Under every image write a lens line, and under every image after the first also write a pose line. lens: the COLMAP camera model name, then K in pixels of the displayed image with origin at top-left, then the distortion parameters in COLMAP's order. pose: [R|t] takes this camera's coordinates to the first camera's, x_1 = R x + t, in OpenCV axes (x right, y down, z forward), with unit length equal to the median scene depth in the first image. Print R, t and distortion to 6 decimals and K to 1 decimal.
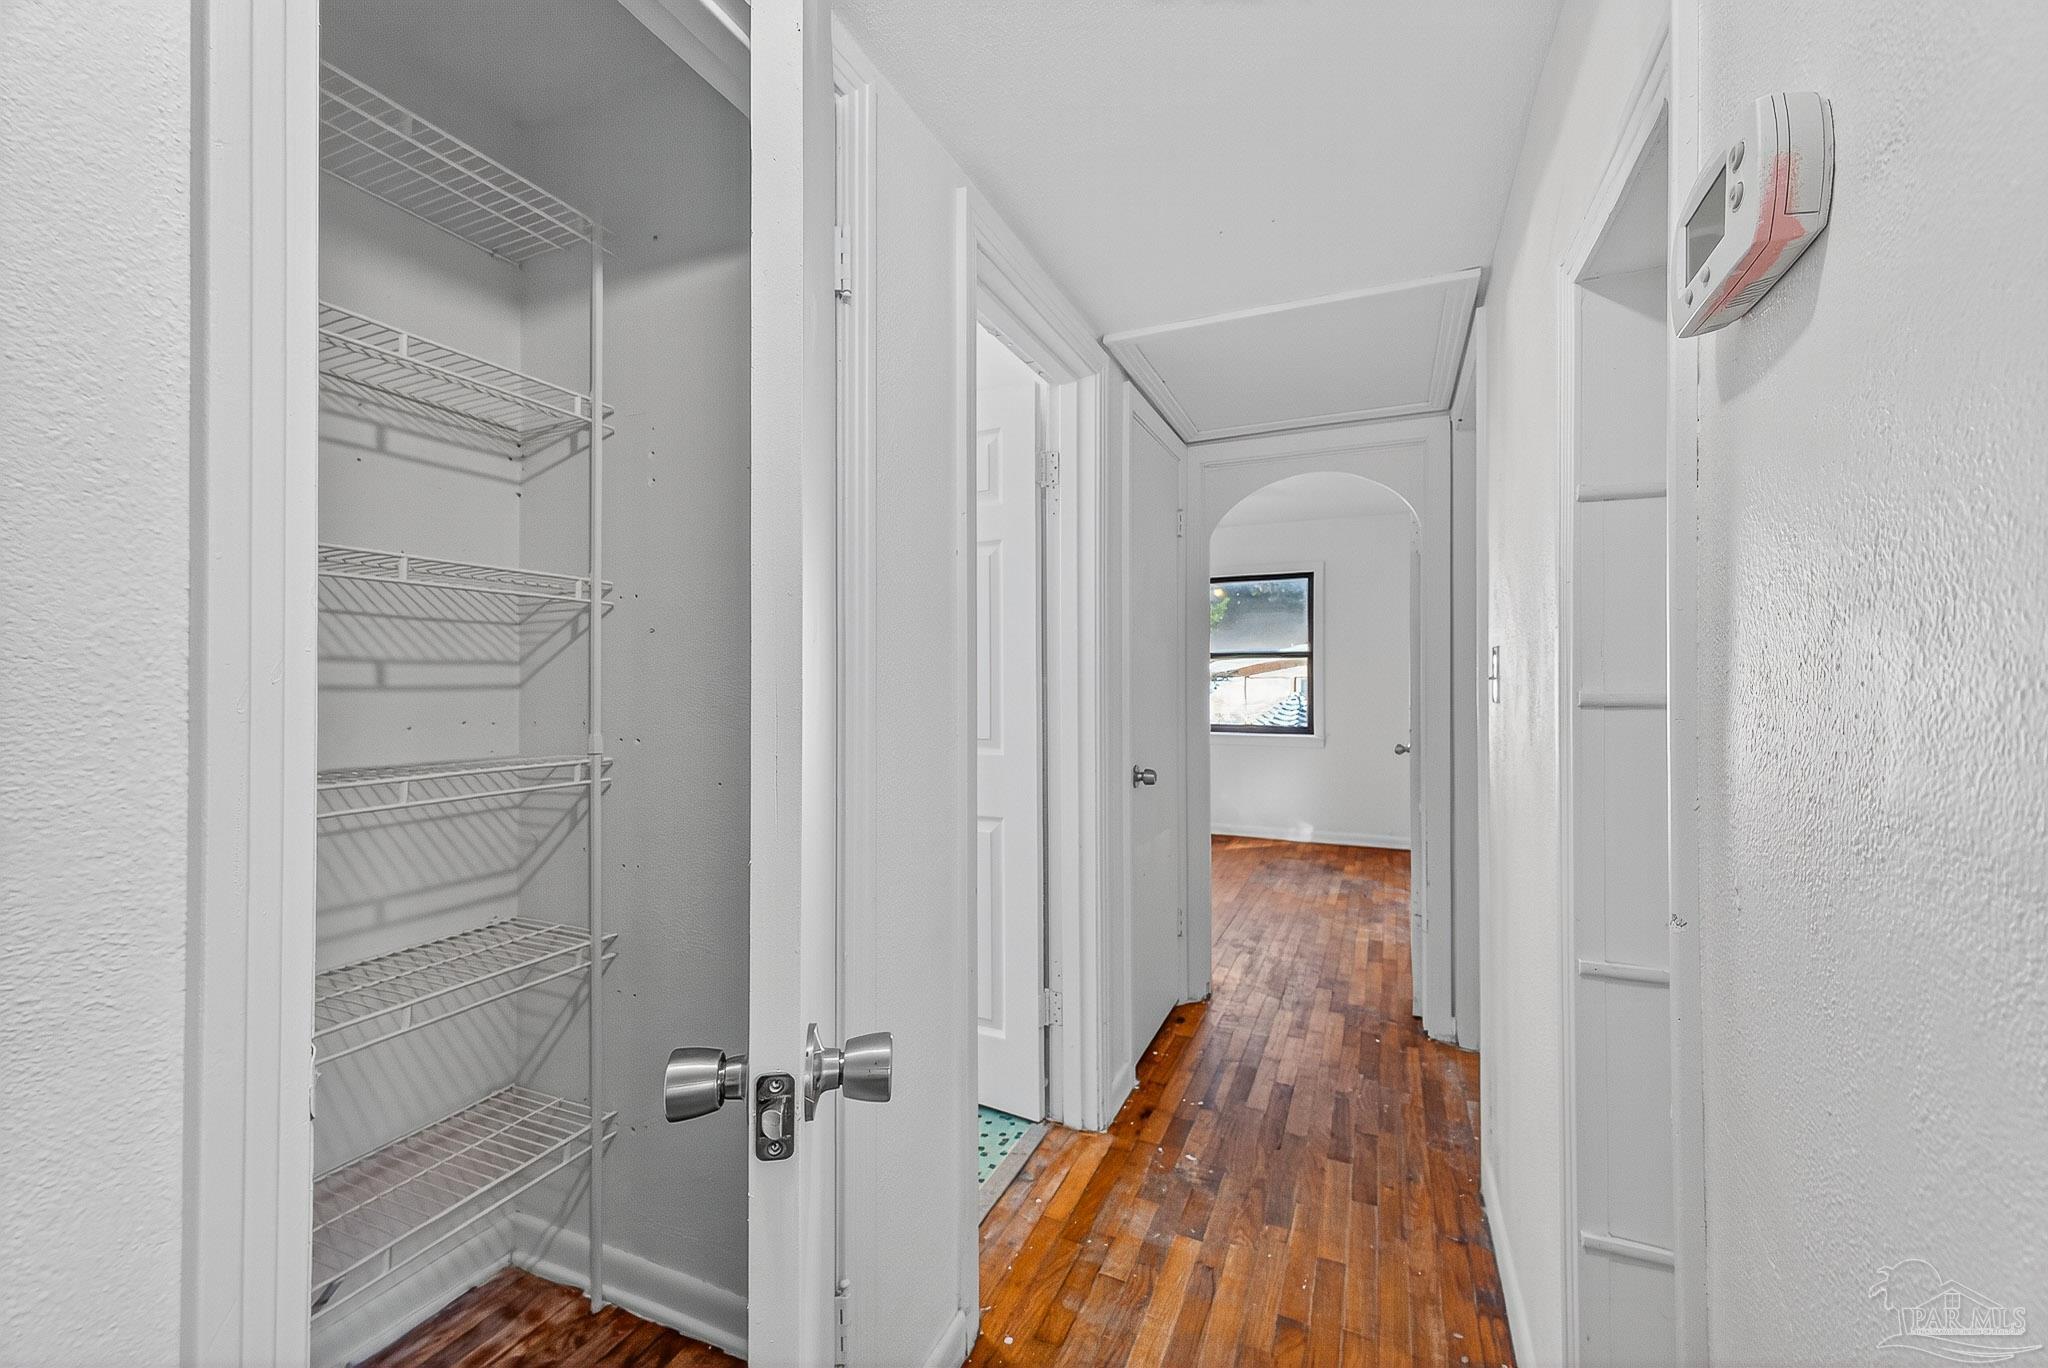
lens RADIAL K [[805.3, 0, 1024.0], [0, 805.3, 684.0], [0, 0, 1]] dist [0.021478, -0.007134]
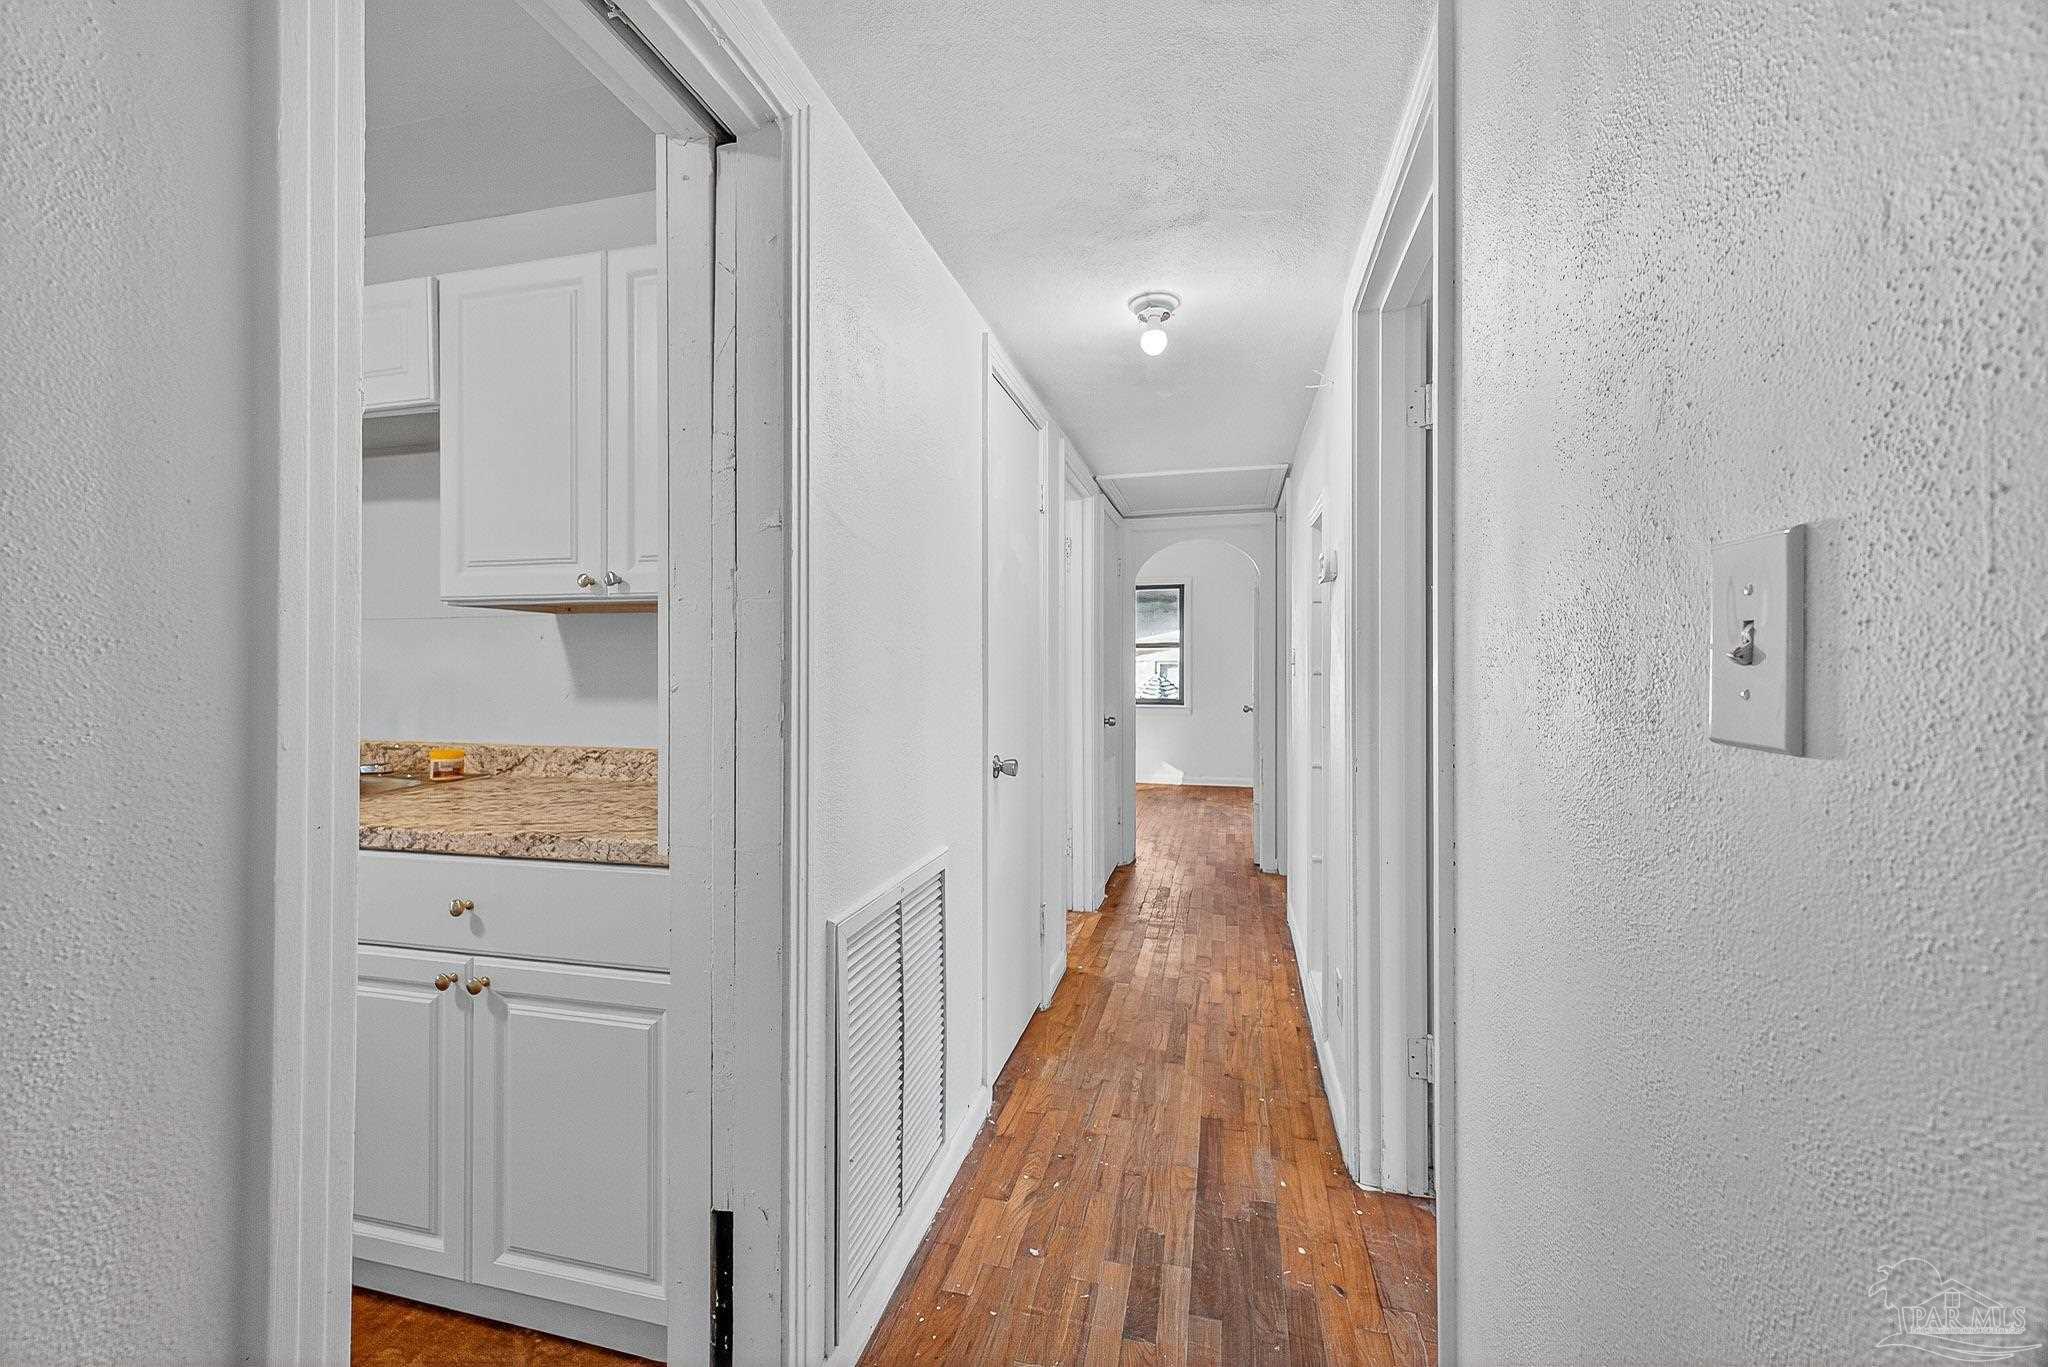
lens RADIAL K [[740.4, 0, 1022.4], [0, 740.4, 674.0], [0, 0, 1]] dist [0.001363, -0.000003]
pose [[0.988874, -0.001563, 0.148746, -0.234174], [0.000149, 0.999955, 0.009517, -0.000578], [-0.148754, -0.009389, 0.988830, -0.466467]]
